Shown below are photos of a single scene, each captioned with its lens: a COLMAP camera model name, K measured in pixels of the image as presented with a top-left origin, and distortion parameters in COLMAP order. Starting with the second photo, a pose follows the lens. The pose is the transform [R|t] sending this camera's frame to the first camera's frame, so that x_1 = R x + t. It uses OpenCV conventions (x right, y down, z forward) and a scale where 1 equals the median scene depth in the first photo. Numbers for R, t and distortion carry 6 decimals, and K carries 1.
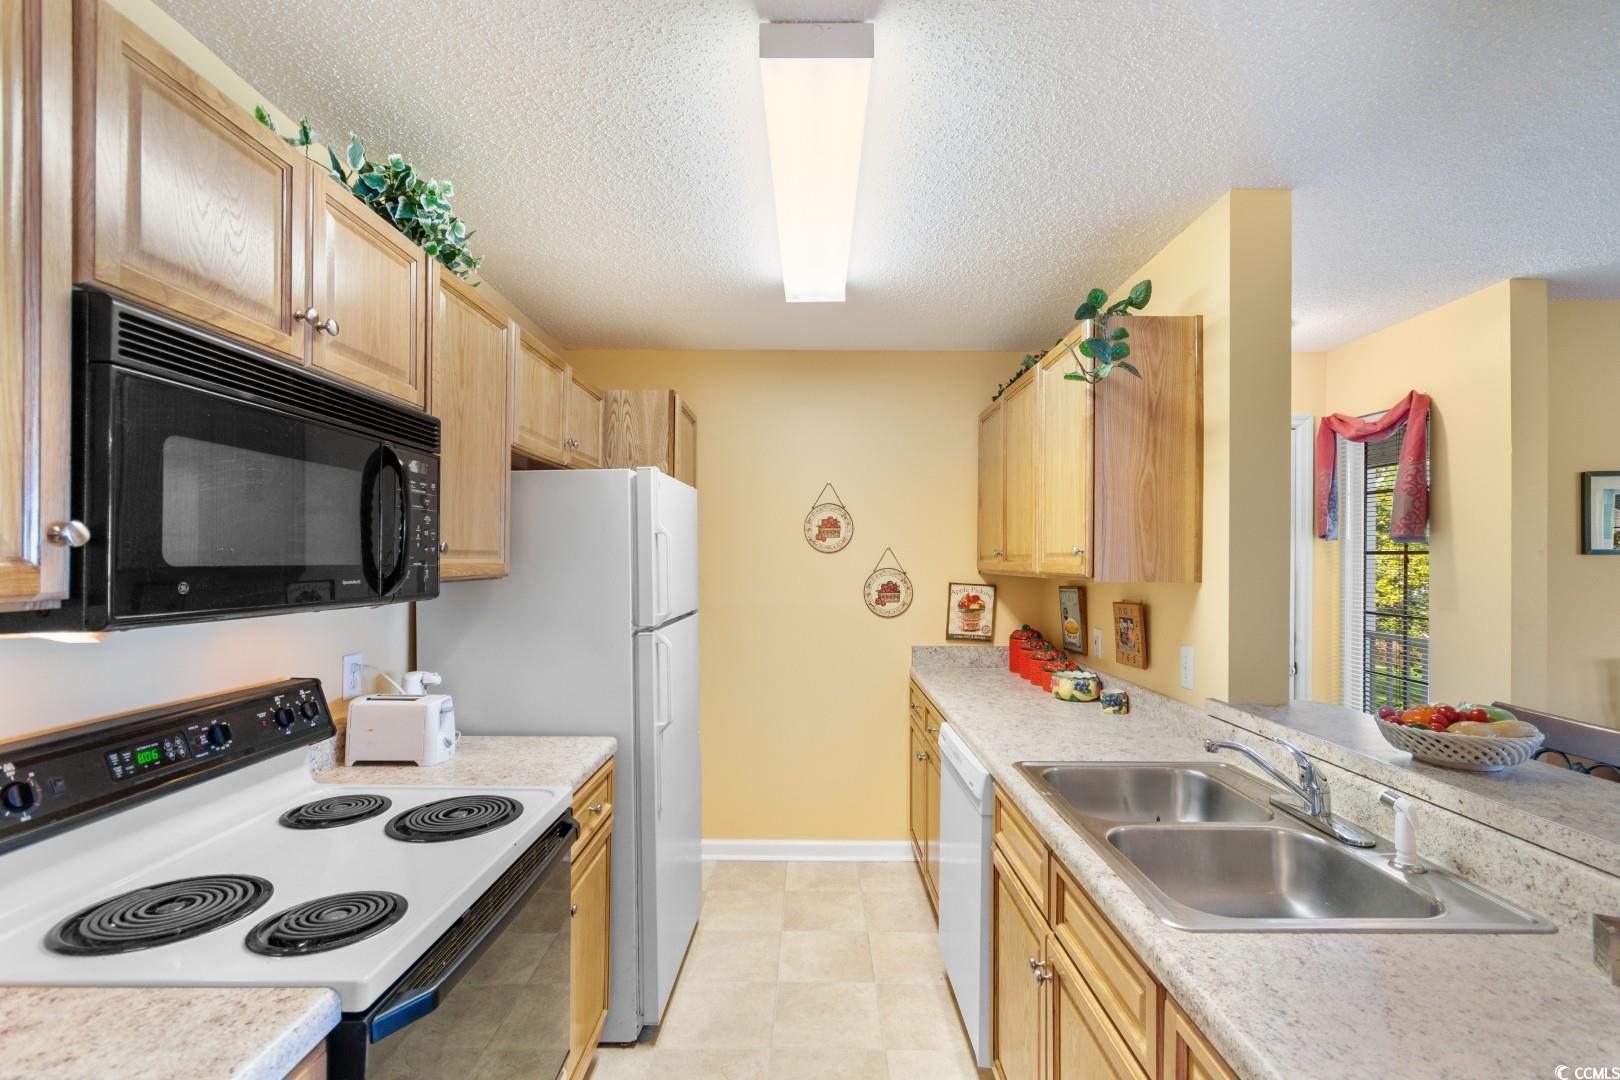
lens RADIAL K [[718.5, 0, 814.6], [0, 718.5, 553.0], [0, 0, 1]] dist [0.008702, -0.004543]
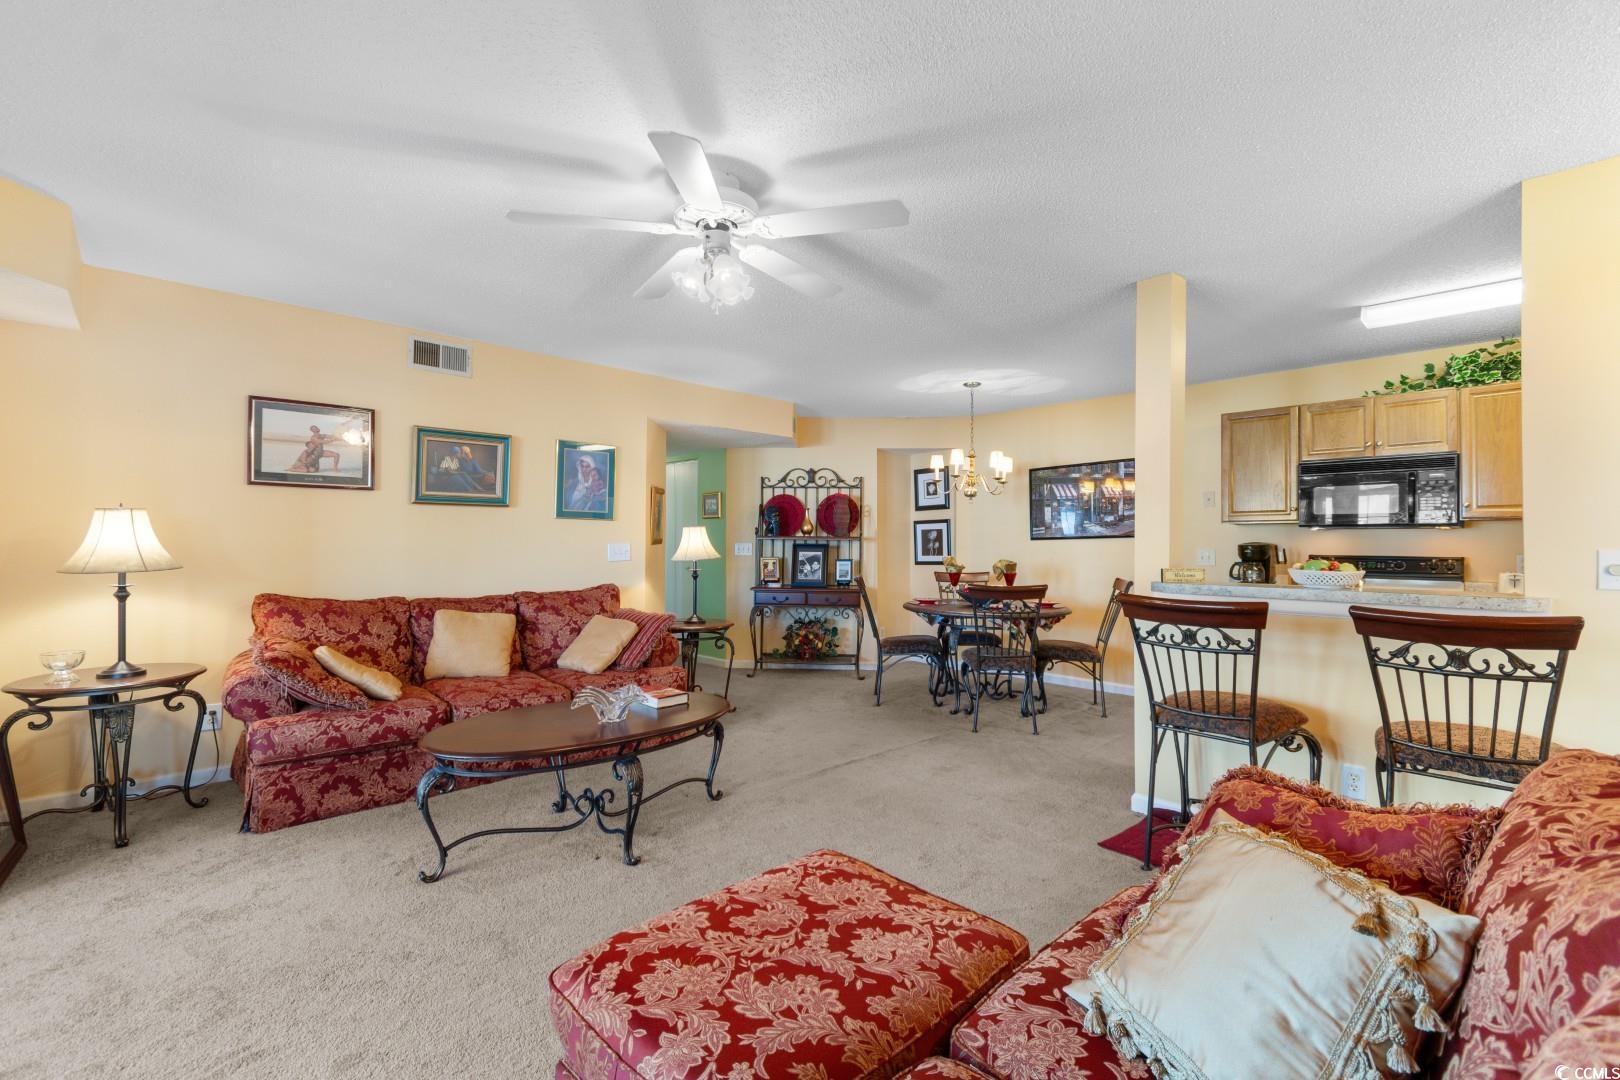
lens RADIAL K [[718.5, 0, 806.9], [0, 718.5, 530.5], [0, 0, 1]] dist [0.008702, -0.004543]
pose [[-0.717869, -0.024277, -0.695755, 2.409331], [-0.004987, 0.999545, -0.029731, 0.142045], [0.696160, -0.017873, -0.717664, 1.023119]]
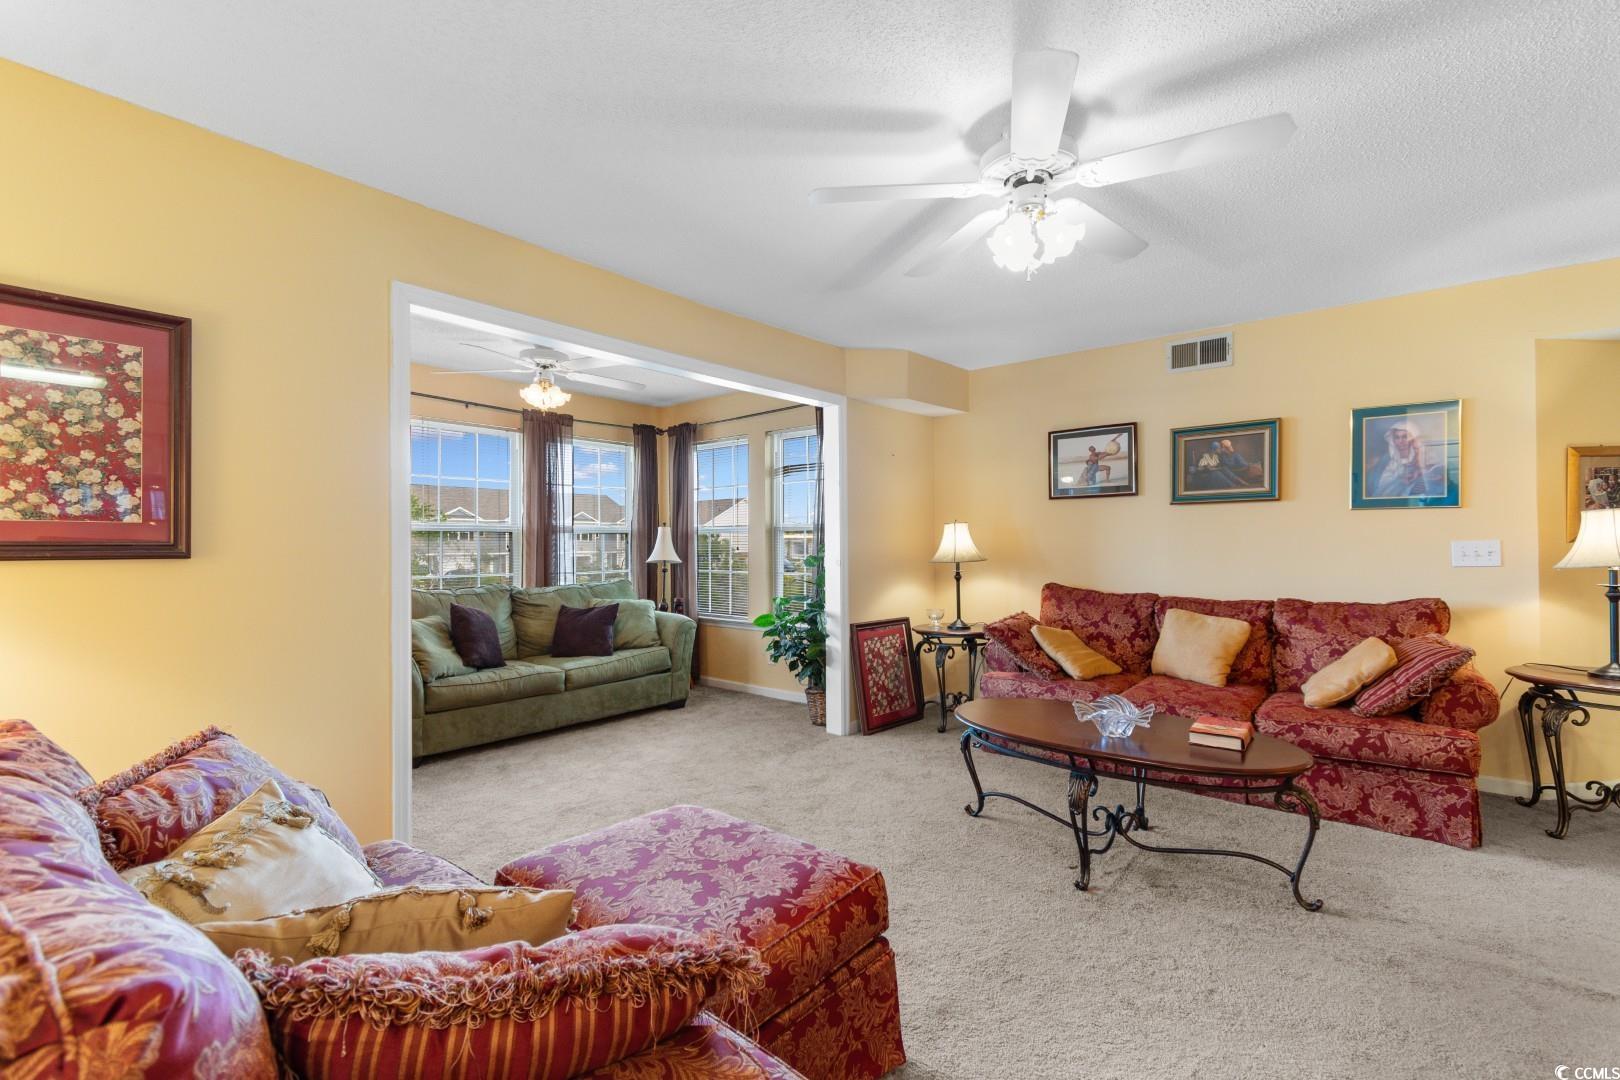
lens RADIAL K [[718.5, 0, 808.3], [0, 718.5, 536.4], [0, 0, 1]] dist [0.008702, -0.004543]
pose [[-0.765206, 0.004108, 0.643772, 1.196578], [-0.005449, 0.999903, -0.012857, 0.136196], [-0.643762, -0.013346, -0.765109, 1.089259]]
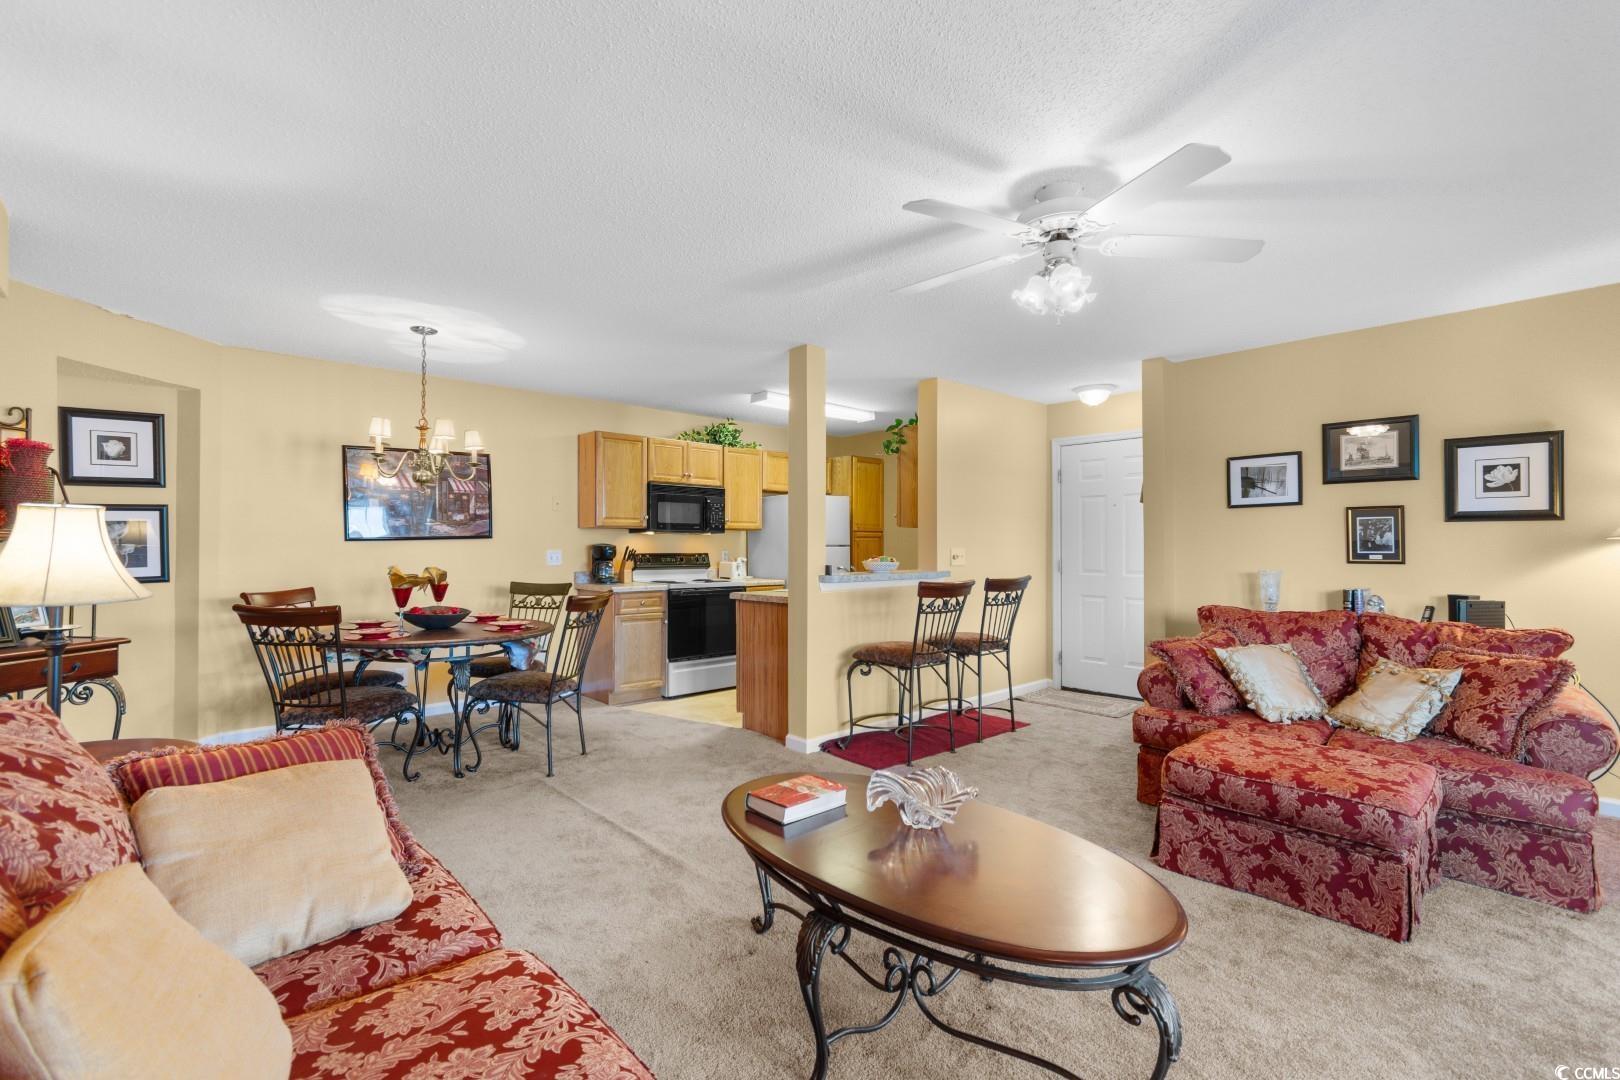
lens RADIAL K [[718.5, 0, 825.1], [0, 718.5, 538.8], [0, 0, 1]] dist [0.008702, -0.004543]
pose [[0.691128, -0.011409, -0.722642, 2.282460], [0.008432, 0.999935, -0.007723, 0.108389], [0.722683, -0.000756, 0.691179, -1.128826]]
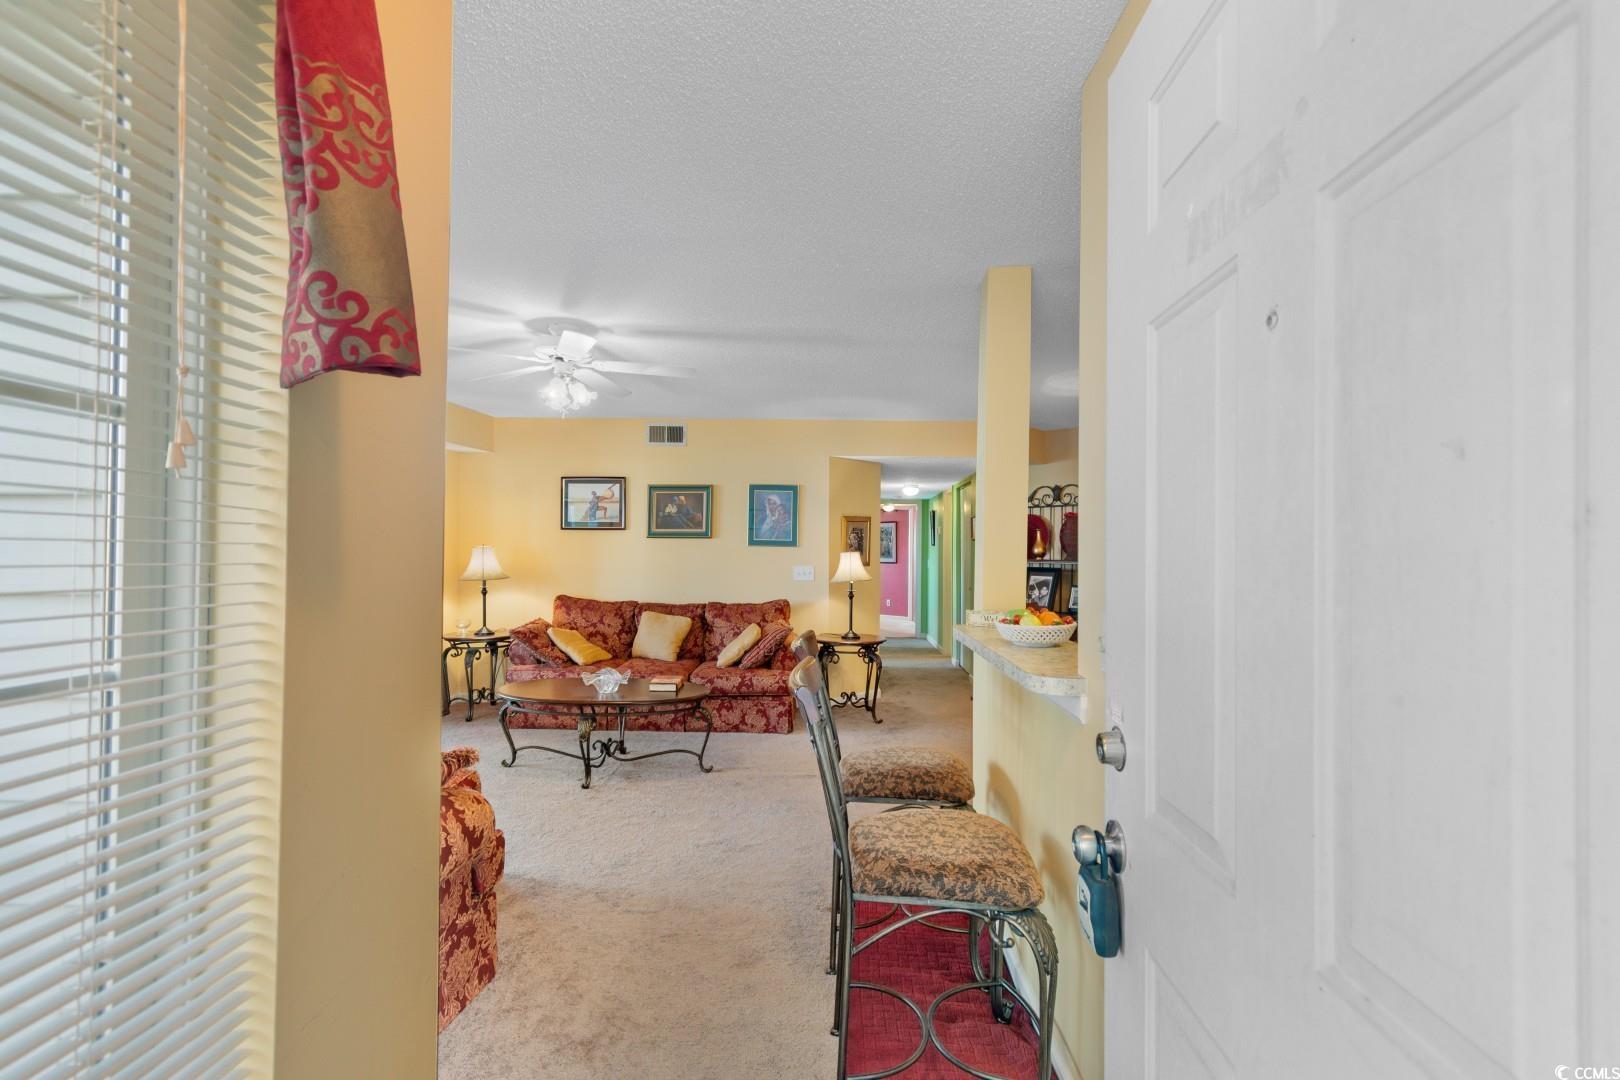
lens RADIAL K [[718.5, 0, 806.3], [0, 718.5, 552.5], [0, 0, 1]] dist [0.008702, -0.004543]
pose [[-0.999501, -0.017071, 0.026580, 0.987746], [-0.017223, 0.999836, -0.005511, 0.072865], [-0.026482, -0.005966, -0.999631, 1.801276]]
